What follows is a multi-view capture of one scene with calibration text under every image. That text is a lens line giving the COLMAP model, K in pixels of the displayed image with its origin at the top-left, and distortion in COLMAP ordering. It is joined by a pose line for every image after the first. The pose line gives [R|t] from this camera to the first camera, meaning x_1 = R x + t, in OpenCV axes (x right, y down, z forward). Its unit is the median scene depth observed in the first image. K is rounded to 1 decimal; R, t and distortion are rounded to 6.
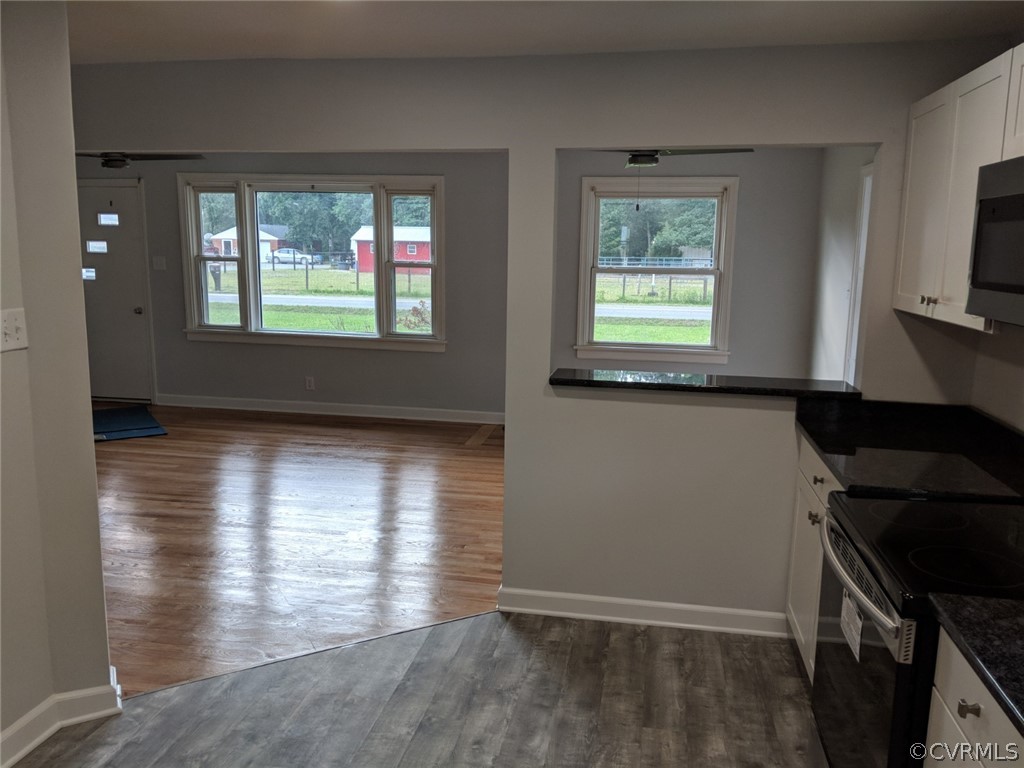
lens RADIAL K [[818.2, 0, 515.9], [0, 818.2, 381.4], [0, 0, 1]] dist [0.069543, -0.112696]
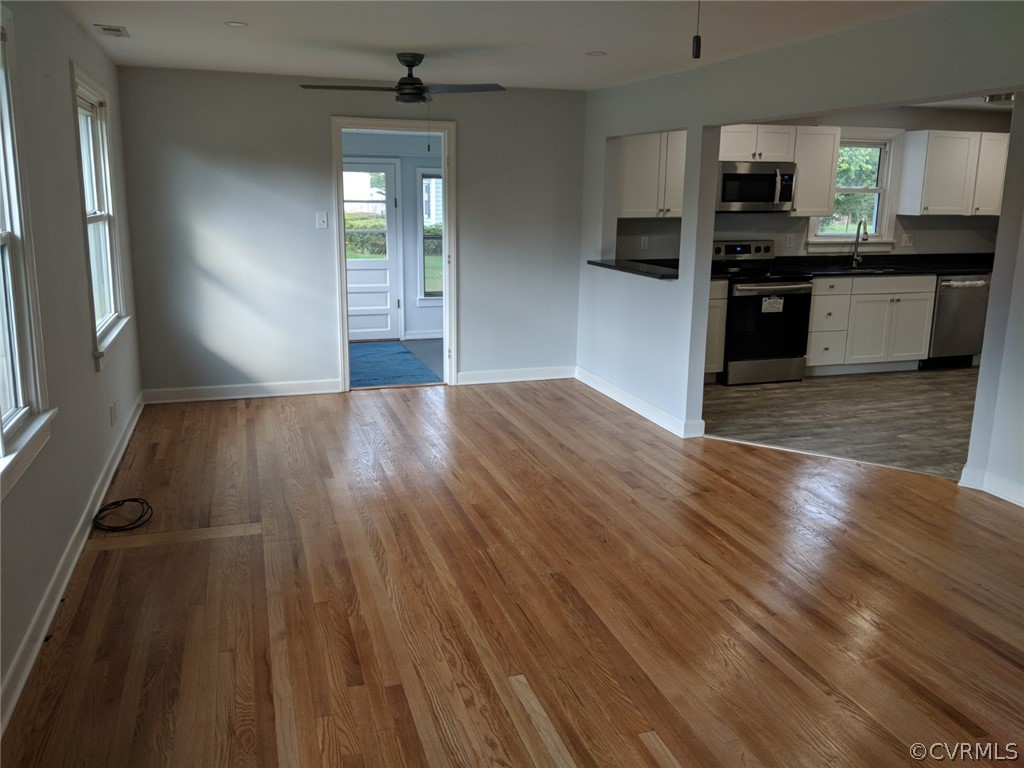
lens RADIAL K [[818.2, 0, 516.2], [0, 818.2, 359.4], [0, 0, 1]] dist [0.069543, -0.112696]
pose [[-0.470627, -0.204212, 0.858375, -0.550177], [0.123318, 0.948076, 0.293164, -0.165115], [-0.873672, 0.243824, -0.421007, 0.928416]]
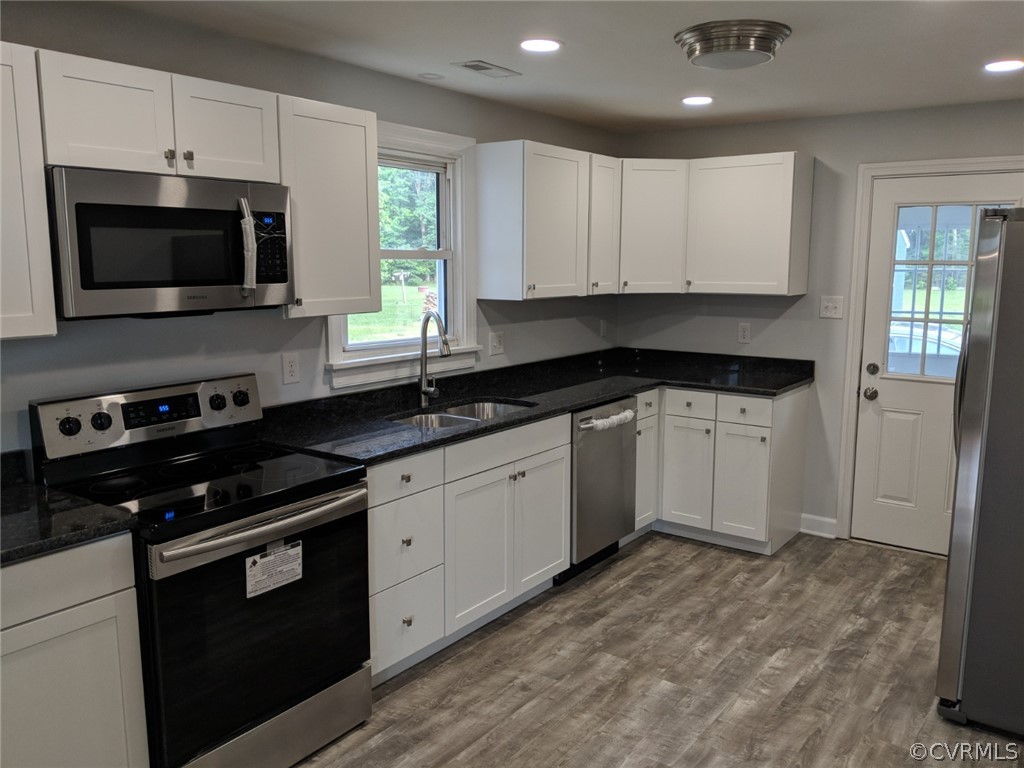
lens RADIAL K [[818.2, 0, 522.0], [0, 818.2, 374.9], [0, 0, 1]] dist [0.069543, -0.112696]
pose [[-0.897385, -0.086828, 0.432621, -0.111051], [0.050169, 0.954013, 0.295538, -0.085474], [-0.438387, 0.286915, -0.851761, 0.494659]]
